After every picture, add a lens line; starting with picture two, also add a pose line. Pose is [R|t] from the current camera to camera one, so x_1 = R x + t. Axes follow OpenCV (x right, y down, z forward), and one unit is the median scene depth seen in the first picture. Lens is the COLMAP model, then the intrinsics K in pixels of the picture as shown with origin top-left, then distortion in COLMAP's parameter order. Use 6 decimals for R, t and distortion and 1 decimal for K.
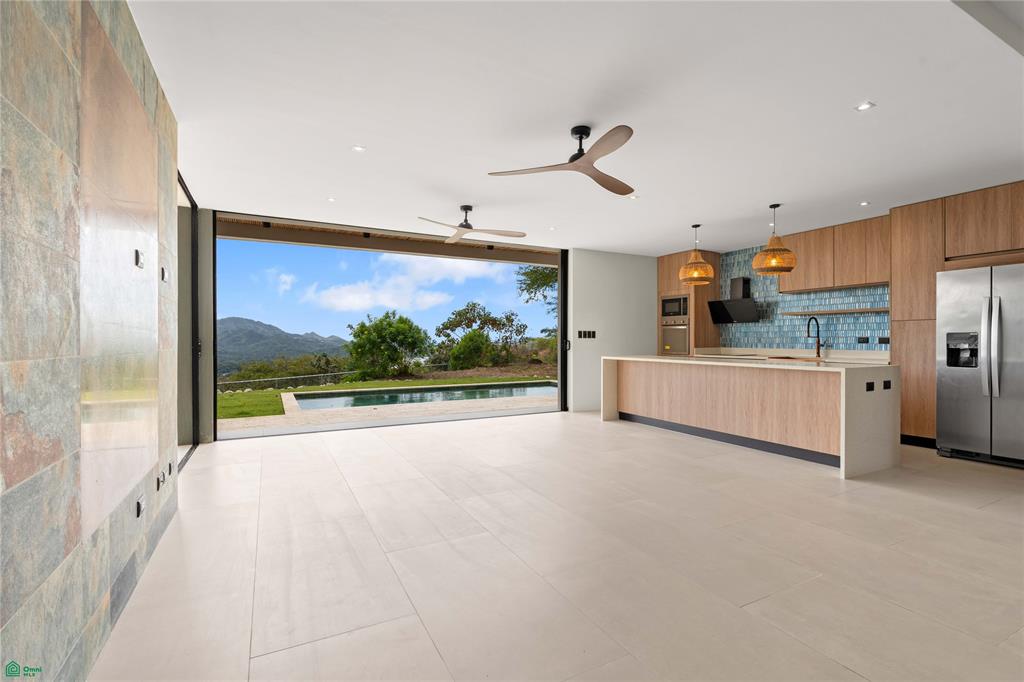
lens RADIAL K [[466.3, 0, 514.5], [0, 466.3, 340.1], [0, 0, 1]] dist [-0.001754, 0.000141]
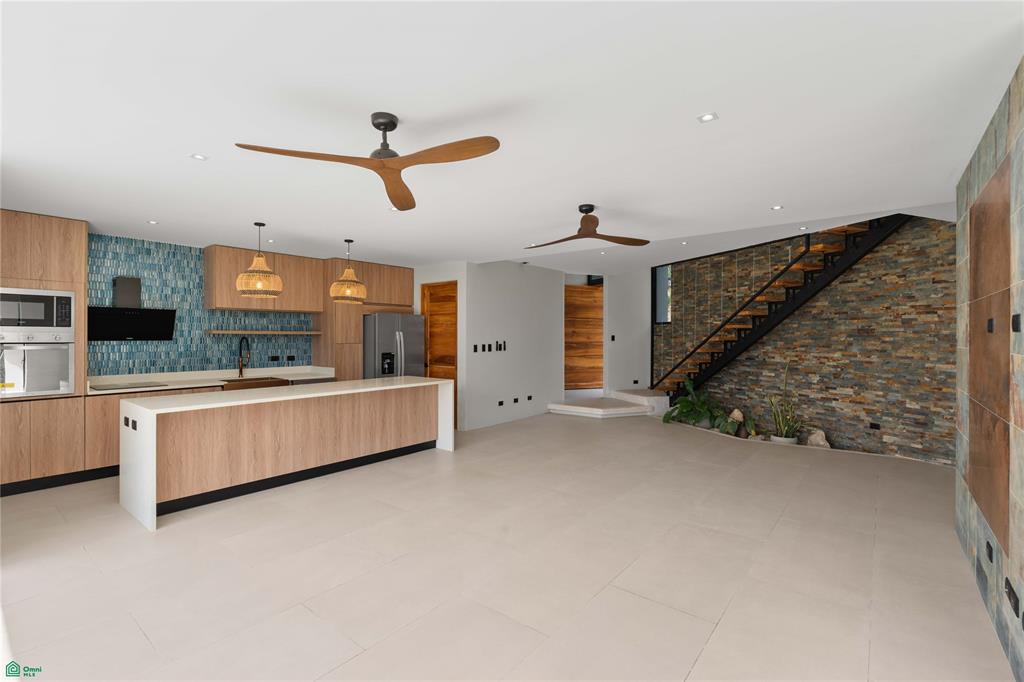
lens RADIAL K [[466.3, 0, 514.5], [0, 466.3, 340.1], [0, 0, 1]] dist [-0.001754, 0.000141]
pose [[-0.399788, -0.009779, 0.916555, -0.452186], [-0.002743, 0.999951, 0.009472, -0.049576], [-0.916604, 0.001273, -0.399795, 0.808119]]
